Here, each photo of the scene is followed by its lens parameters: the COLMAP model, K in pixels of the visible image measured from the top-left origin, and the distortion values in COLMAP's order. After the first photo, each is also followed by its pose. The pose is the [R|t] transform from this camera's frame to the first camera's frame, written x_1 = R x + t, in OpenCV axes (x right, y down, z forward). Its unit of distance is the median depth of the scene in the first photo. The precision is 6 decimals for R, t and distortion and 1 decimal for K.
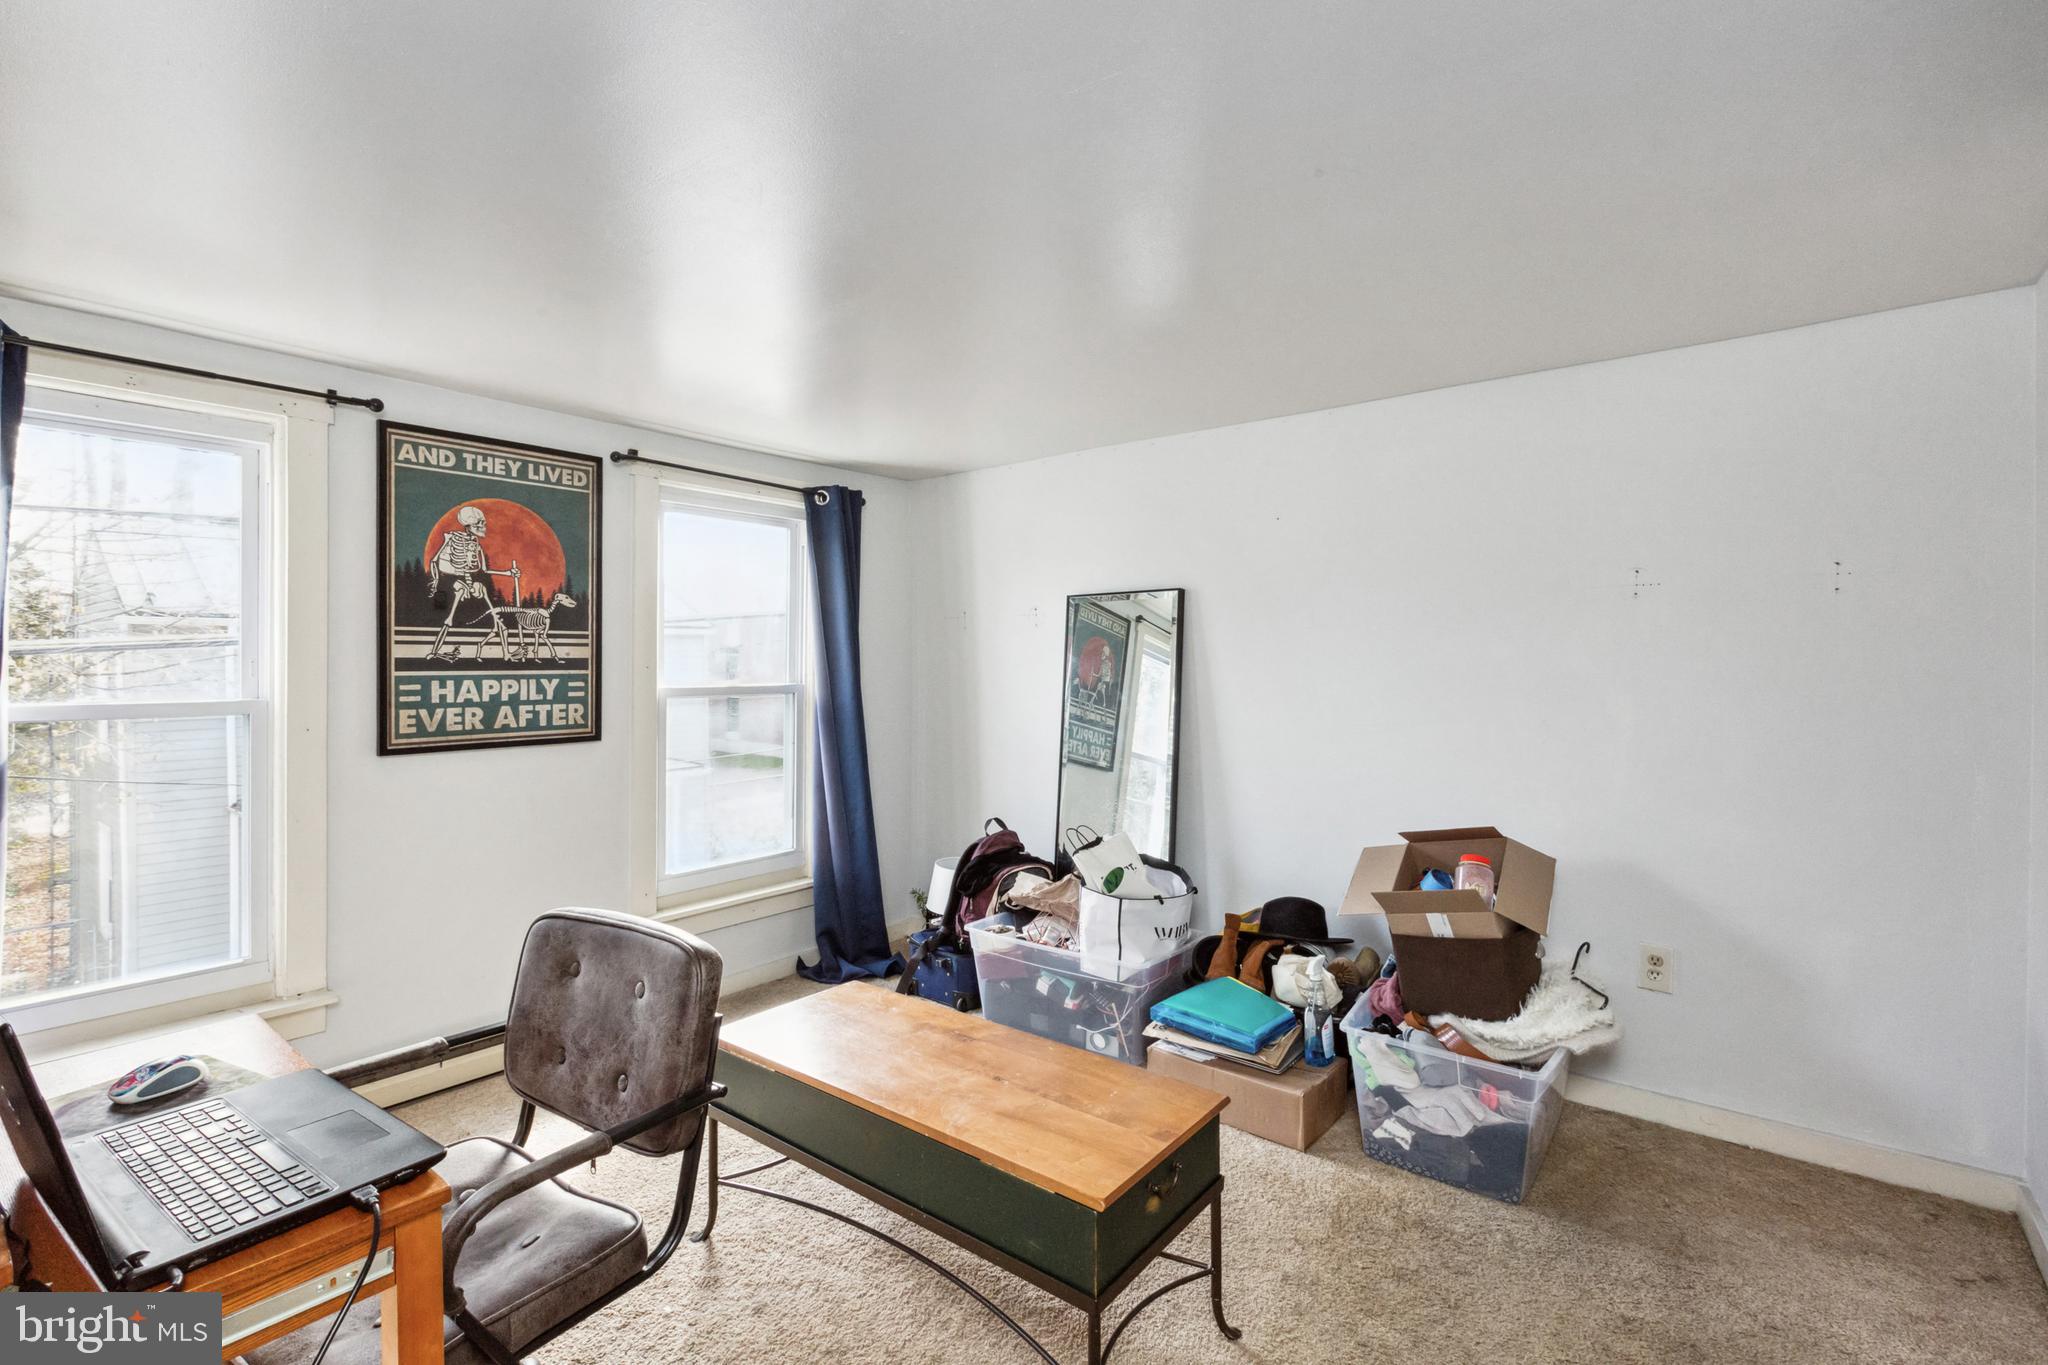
lens RADIAL K [[915.1, 0, 1013.0], [0, 915.1, 686.8], [0, 0, 1]] dist [0.006465, -0.002643]
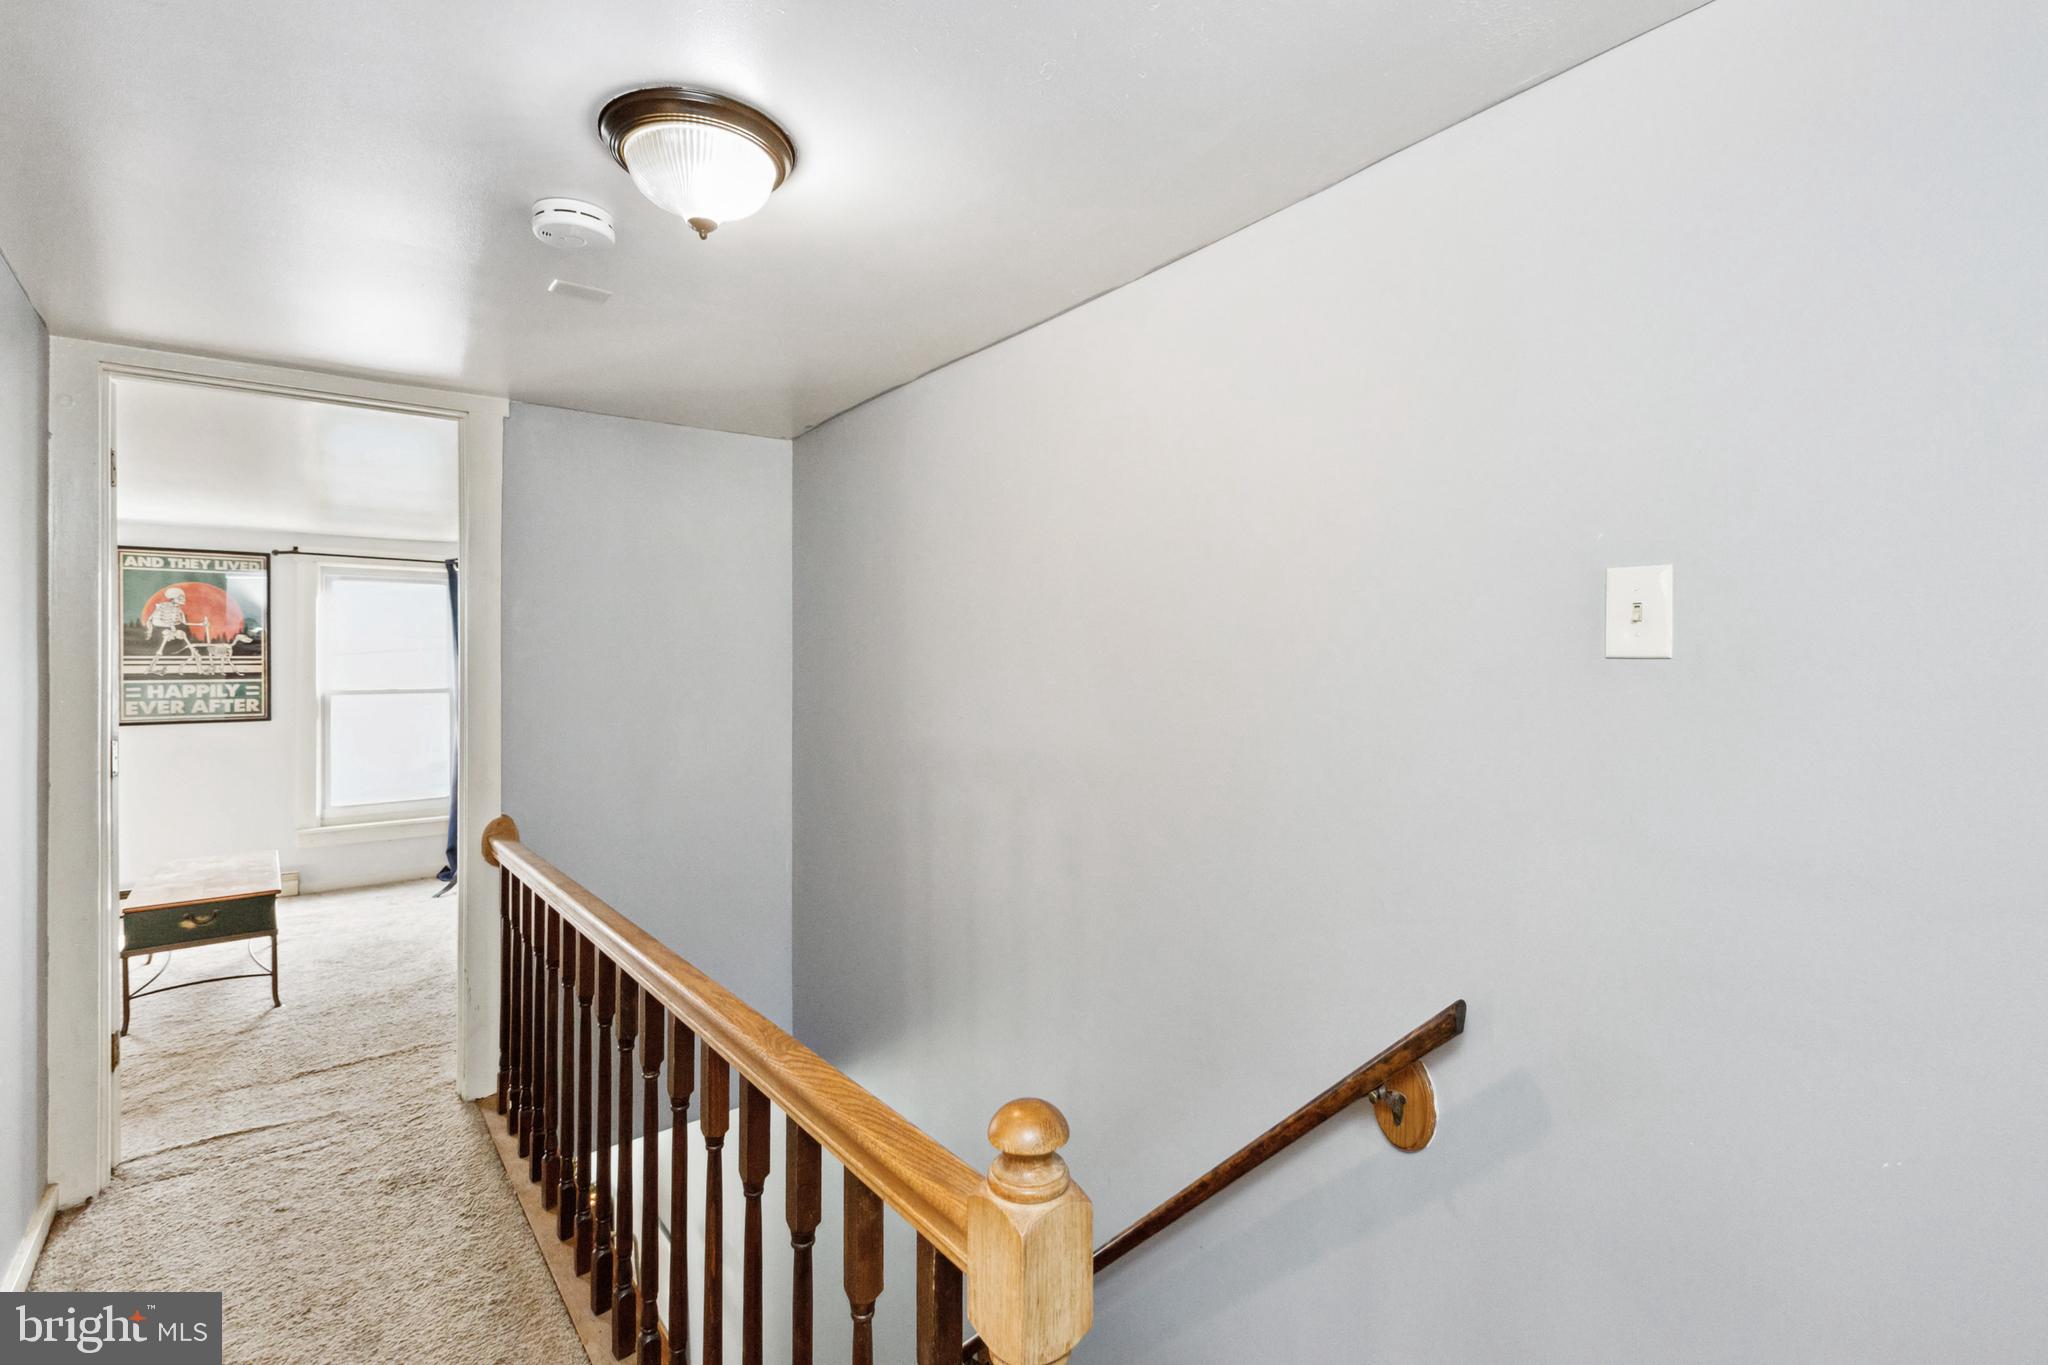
lens RADIAL K [[915.1, 0, 1032.8], [0, 915.1, 677.3], [0, 0, 1]] dist [0.006465, -0.002643]
pose [[0.980181, -0.001513, -0.198097, 1.365915], [-0.001052, 0.999917, -0.012845, -0.001676], [0.198100, 0.012799, 0.980098, -0.407050]]
